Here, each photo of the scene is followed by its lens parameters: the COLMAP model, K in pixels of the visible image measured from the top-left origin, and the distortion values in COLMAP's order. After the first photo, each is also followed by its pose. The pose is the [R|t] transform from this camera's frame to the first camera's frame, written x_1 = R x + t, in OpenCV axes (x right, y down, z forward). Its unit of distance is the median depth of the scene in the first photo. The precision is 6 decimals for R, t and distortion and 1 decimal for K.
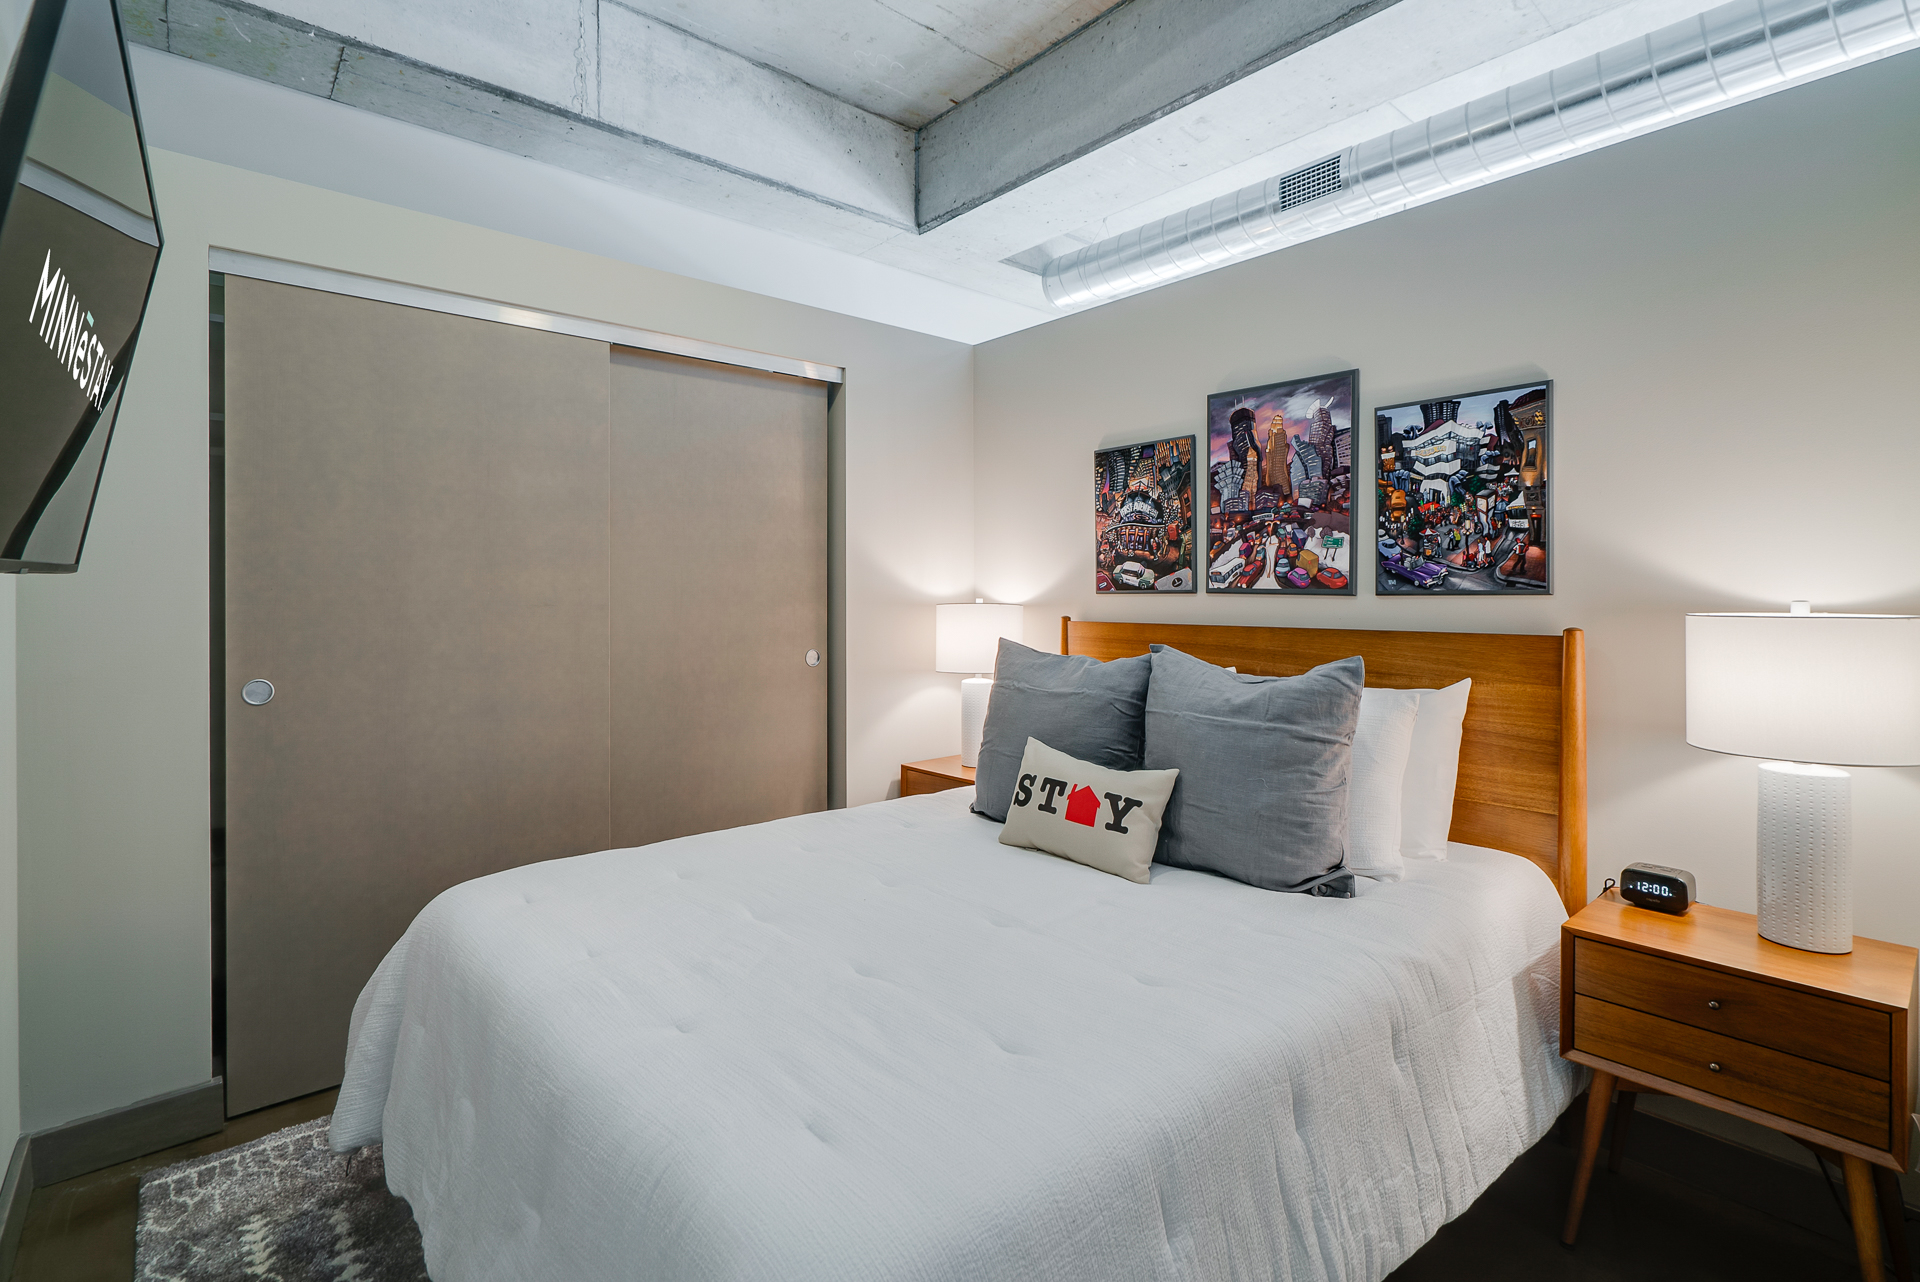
lens RADIAL K [[880.6, 0, 964.3], [0, 880.6, 643.5], [0, 0, 1]] dist [0.001069, 0.000387]
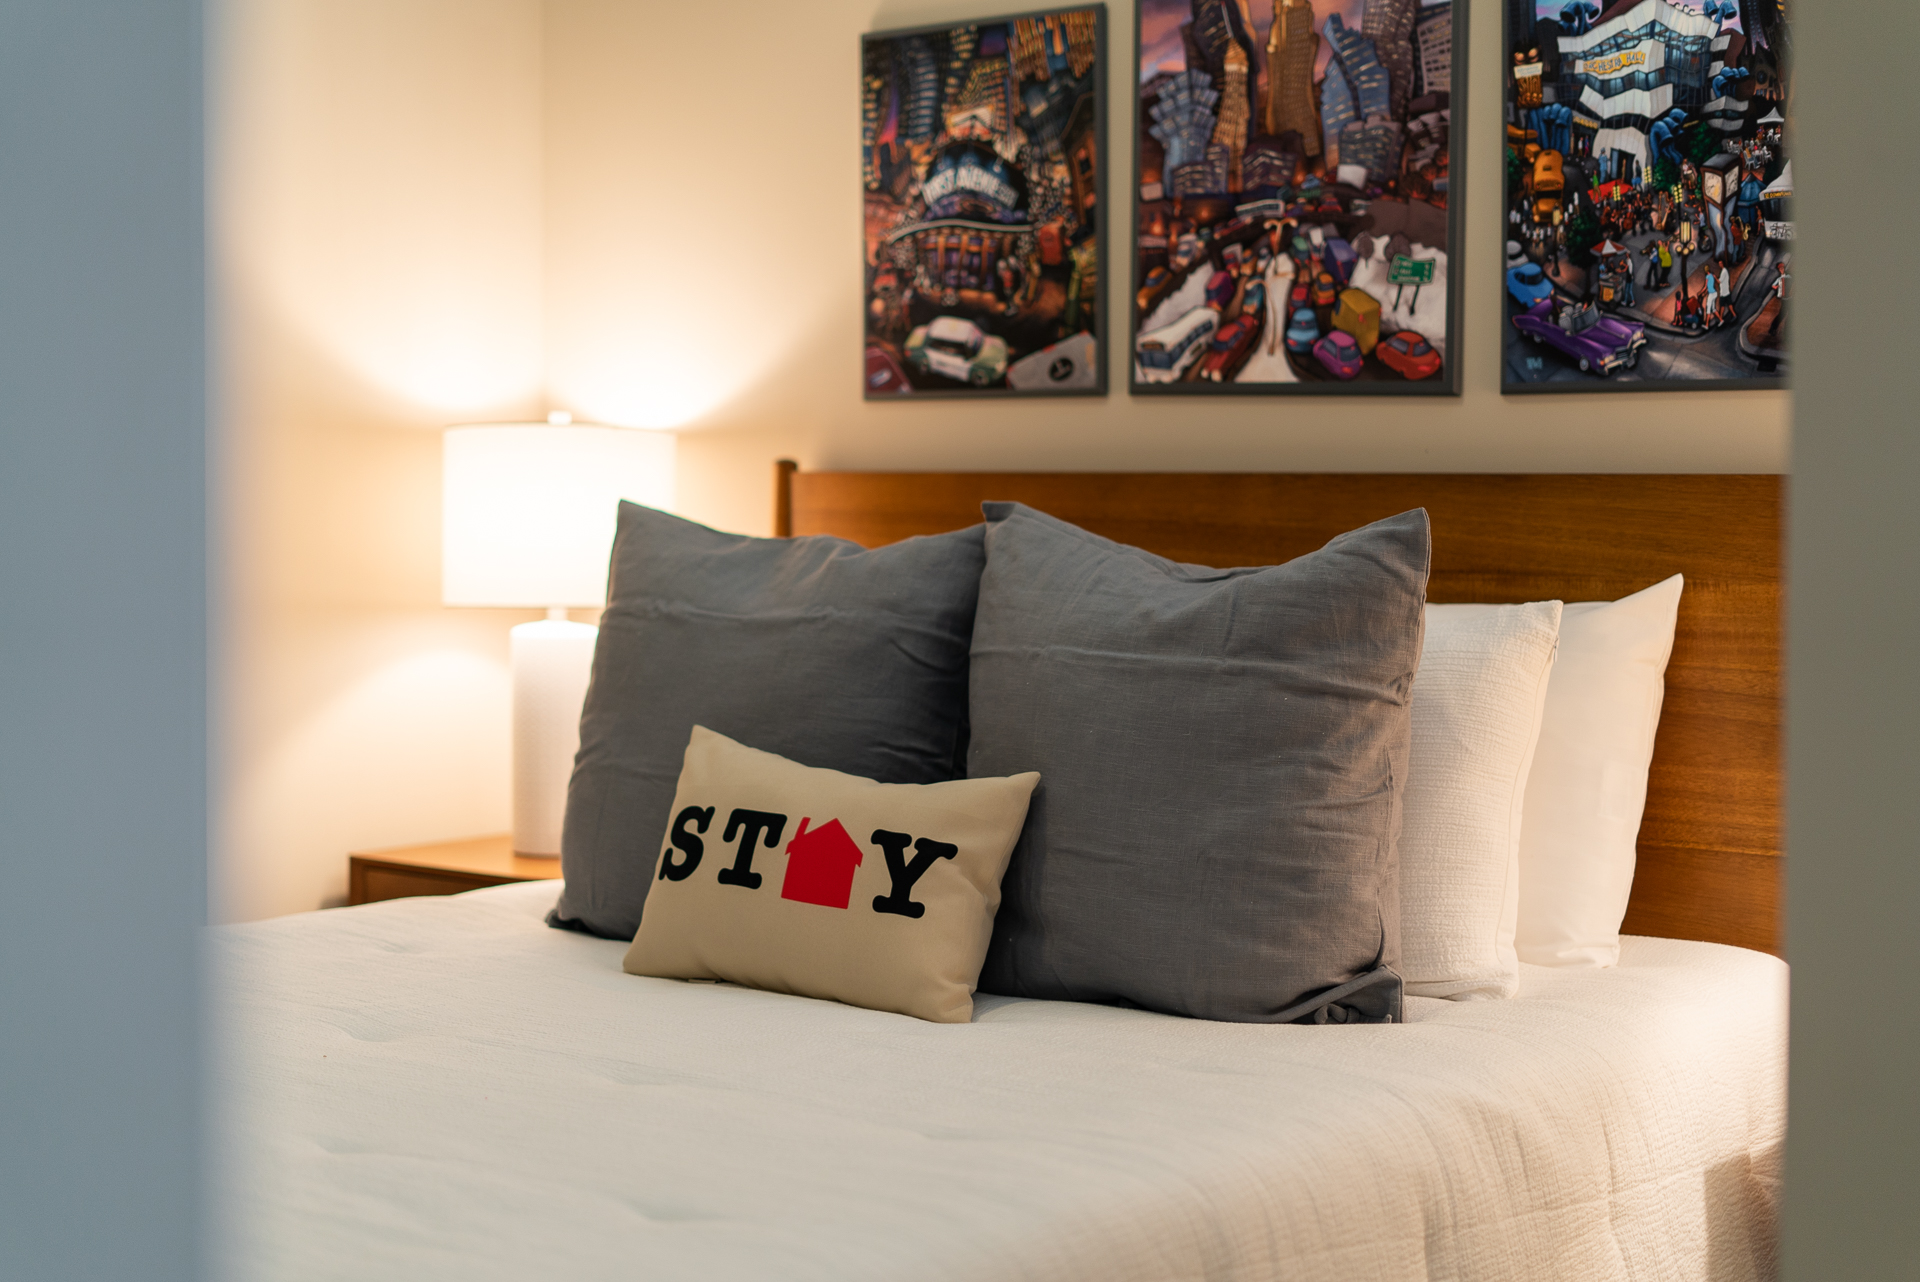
lens RADIAL K [[2871.3, 0, 843.1], [0, 2871.3, 639.6], [0, 0, 1]] dist [-0.002060, -0.019105]
pose [[0.991233, 0.001847, 0.132111, -0.038380], [-0.001977, 0.999998, 0.000852, 0.068463], [-0.132109, -0.001106, 0.991235, -0.368346]]
